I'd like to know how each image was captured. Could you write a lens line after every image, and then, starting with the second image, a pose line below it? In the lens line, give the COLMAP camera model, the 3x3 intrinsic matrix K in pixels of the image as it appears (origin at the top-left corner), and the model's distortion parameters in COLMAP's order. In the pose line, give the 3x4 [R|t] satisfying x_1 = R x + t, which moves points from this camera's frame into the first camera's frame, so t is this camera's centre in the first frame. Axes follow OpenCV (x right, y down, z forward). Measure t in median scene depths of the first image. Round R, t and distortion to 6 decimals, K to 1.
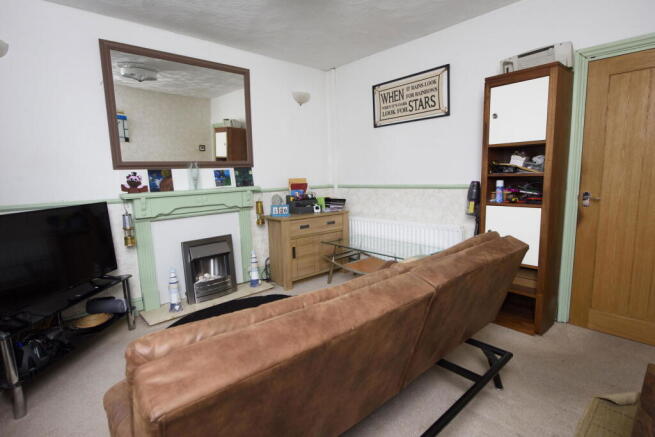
lens RADIAL K [[343.6, 0, 324.6], [0, 343.6, 218.6], [0, 0, 1]] dist [-0.005208, -0.003608]
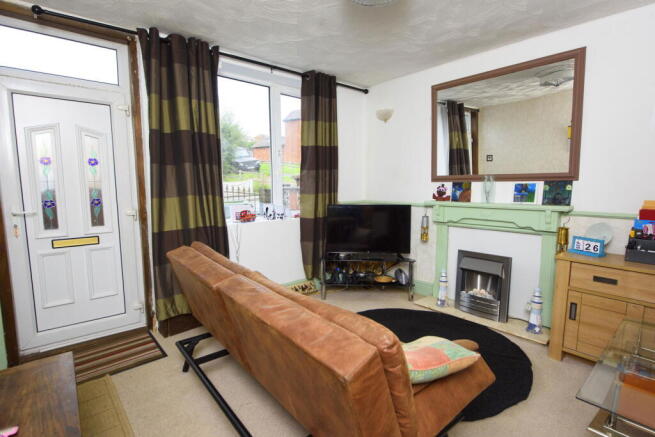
lens RADIAL K [[323.5, 0, 324.7], [0, 323.5, 217.4], [0, 0, 1]] dist [-0.014733, -0.001291]
pose [[-0.061041, 0.125140, -0.990260, 0.579248], [-0.135768, 0.981848, 0.132446, -0.103567], [0.988858, 0.142530, -0.042943, 0.586088]]
